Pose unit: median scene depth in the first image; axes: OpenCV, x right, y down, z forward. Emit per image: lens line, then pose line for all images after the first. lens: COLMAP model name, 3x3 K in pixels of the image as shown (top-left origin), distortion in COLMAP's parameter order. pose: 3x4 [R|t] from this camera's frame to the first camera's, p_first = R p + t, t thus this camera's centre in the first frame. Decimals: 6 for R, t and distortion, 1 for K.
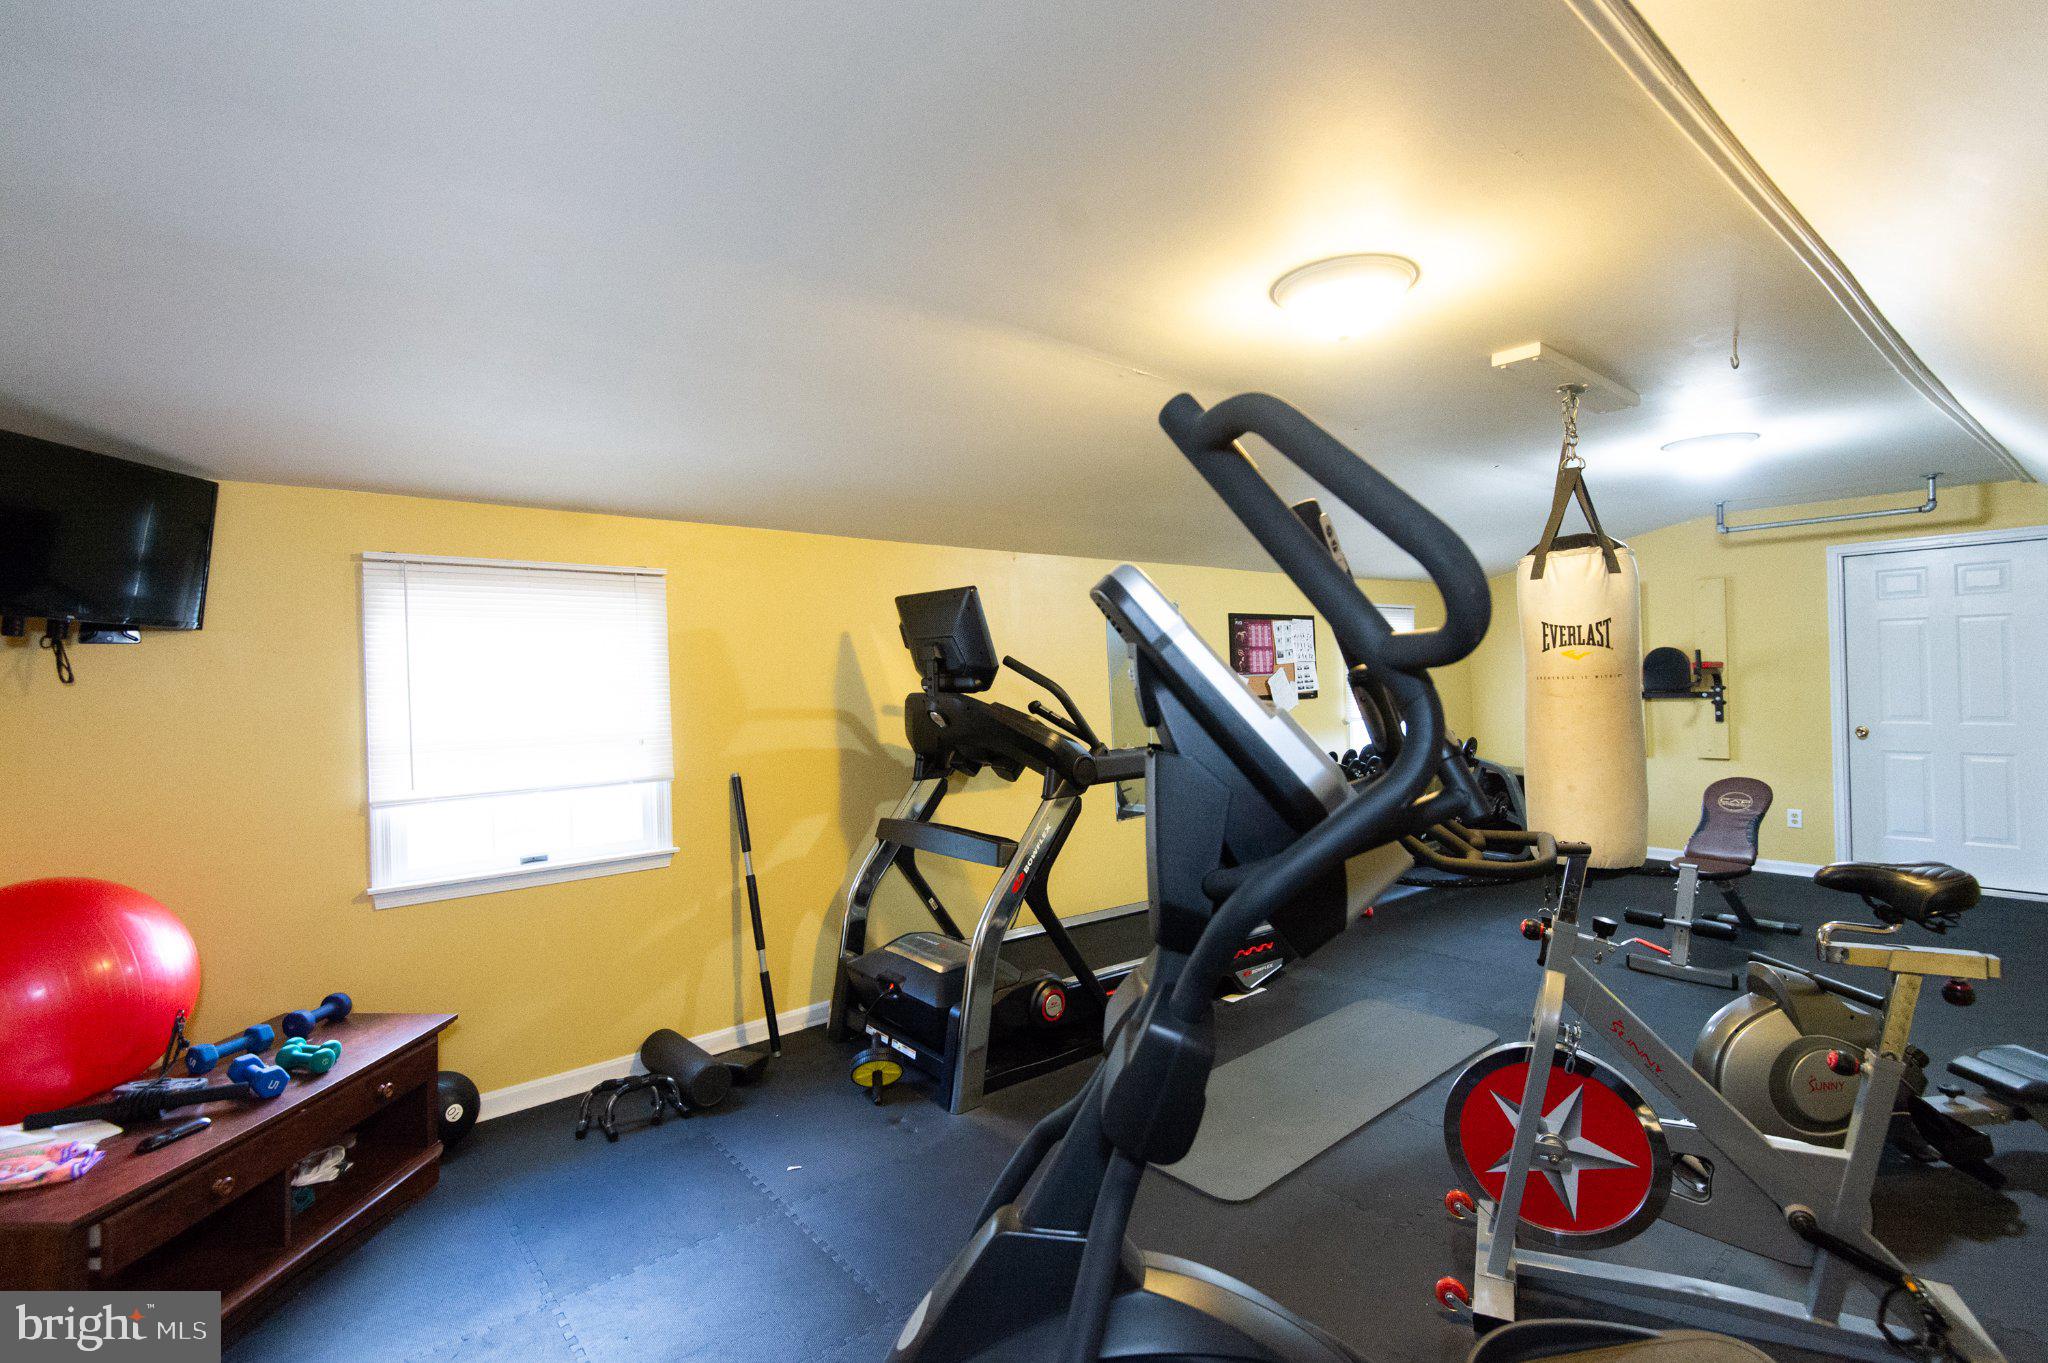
lens RADIAL K [[932.6, 0, 1027.5], [0, 932.6, 673.8], [0, 0, 1]] dist [0.038429, -0.024926]
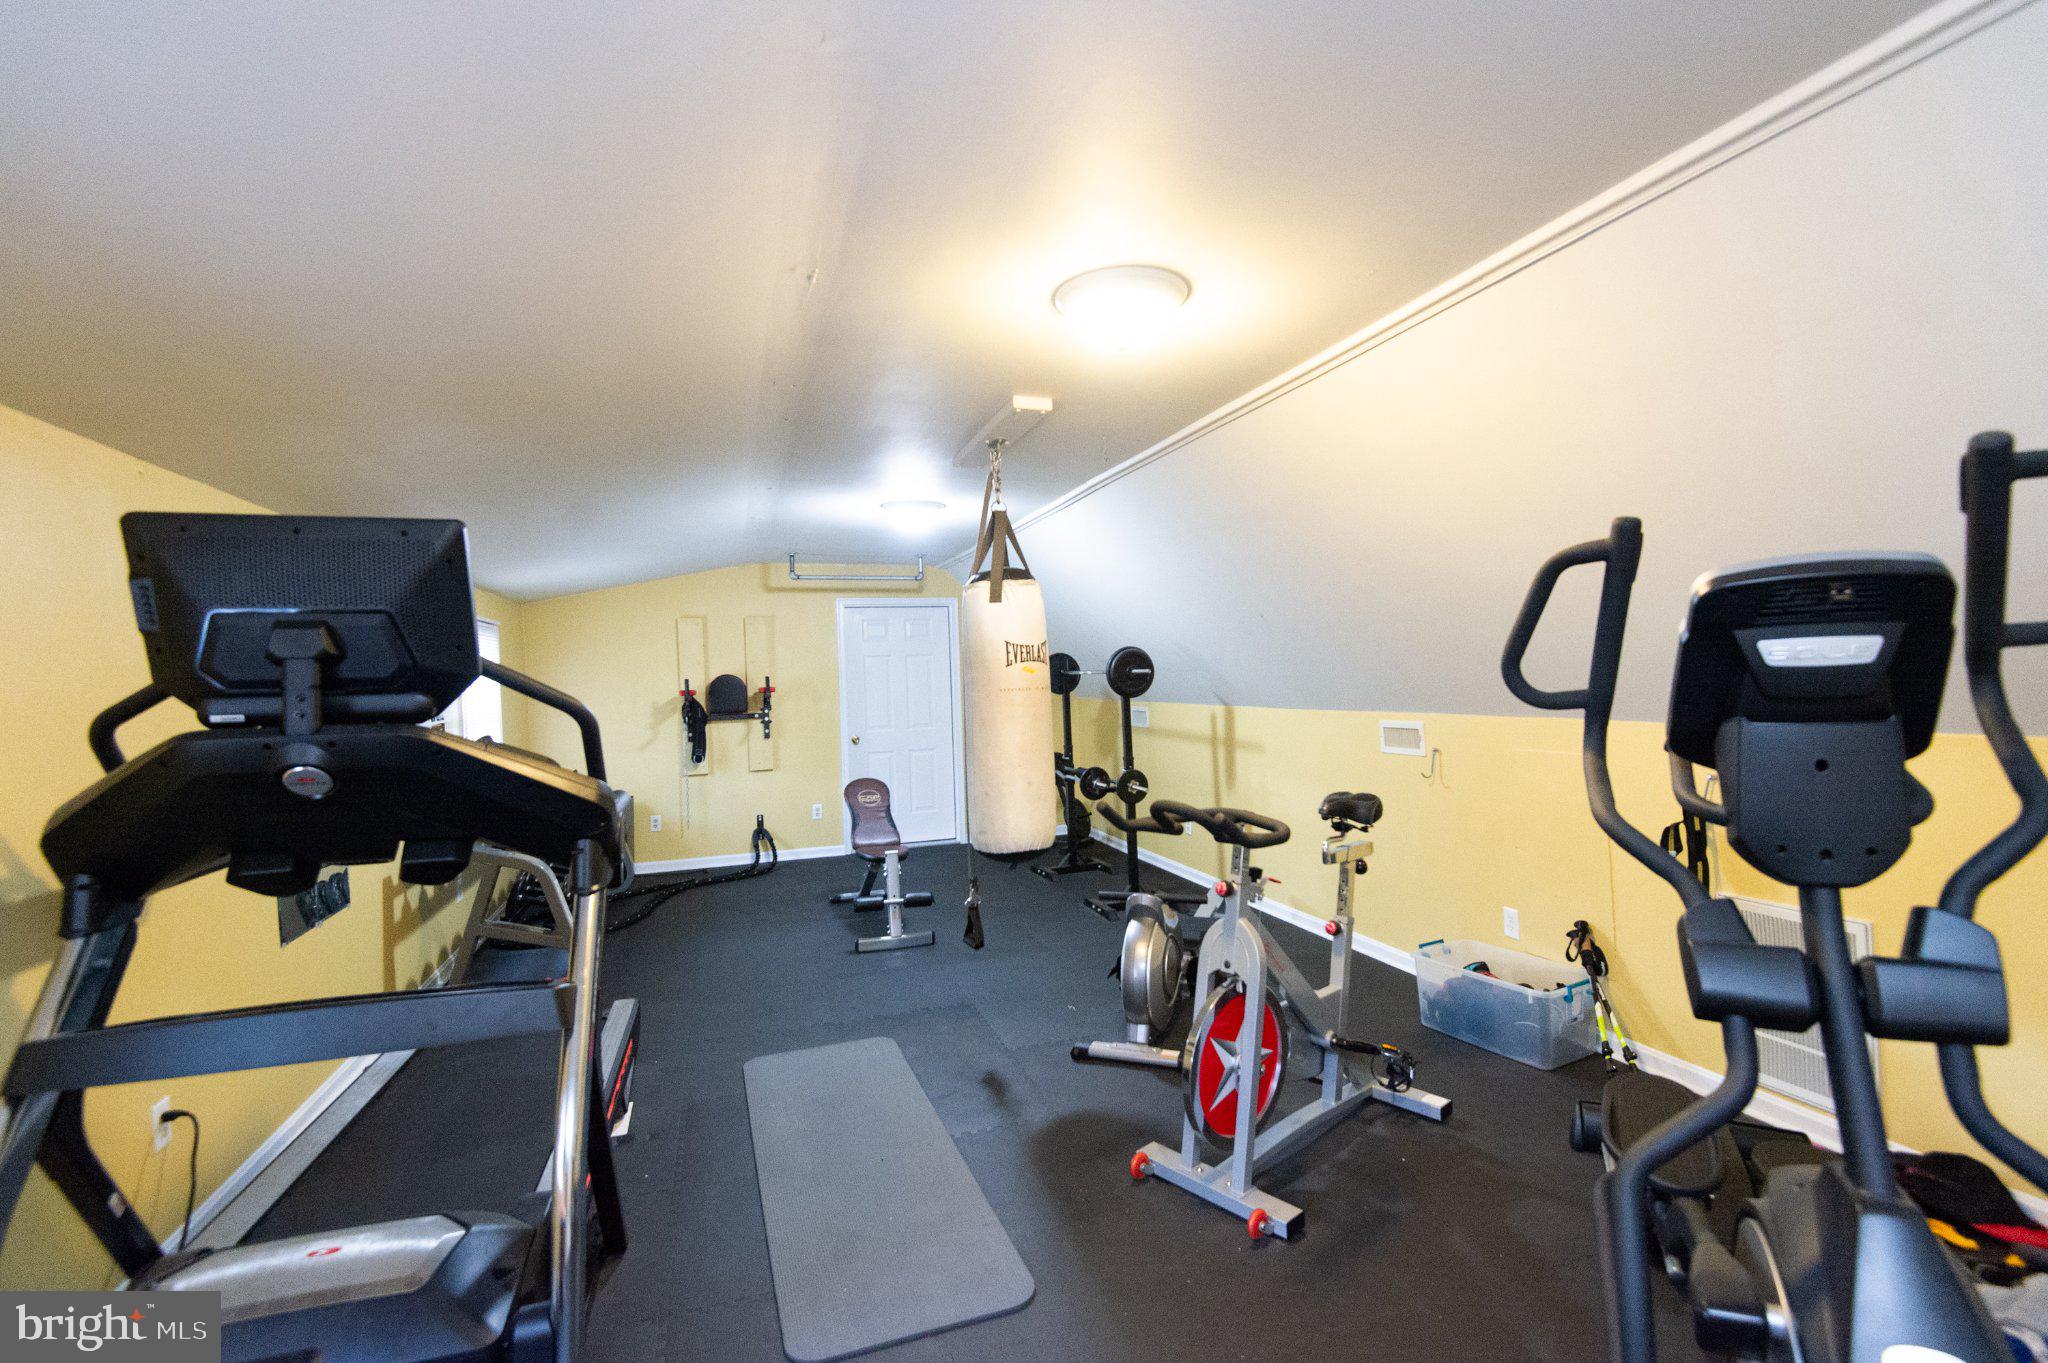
lens RADIAL K [[932.6, 0, 1027.5], [0, 932.6, 673.8], [0, 0, 1]] dist [0.038429, -0.024926]
pose [[0.362759, 0.017559, 0.931717, -0.368351], [0.018957, 0.999477, -0.026217, 0.011110], [-0.931690, 0.027173, 0.362237, 0.425652]]
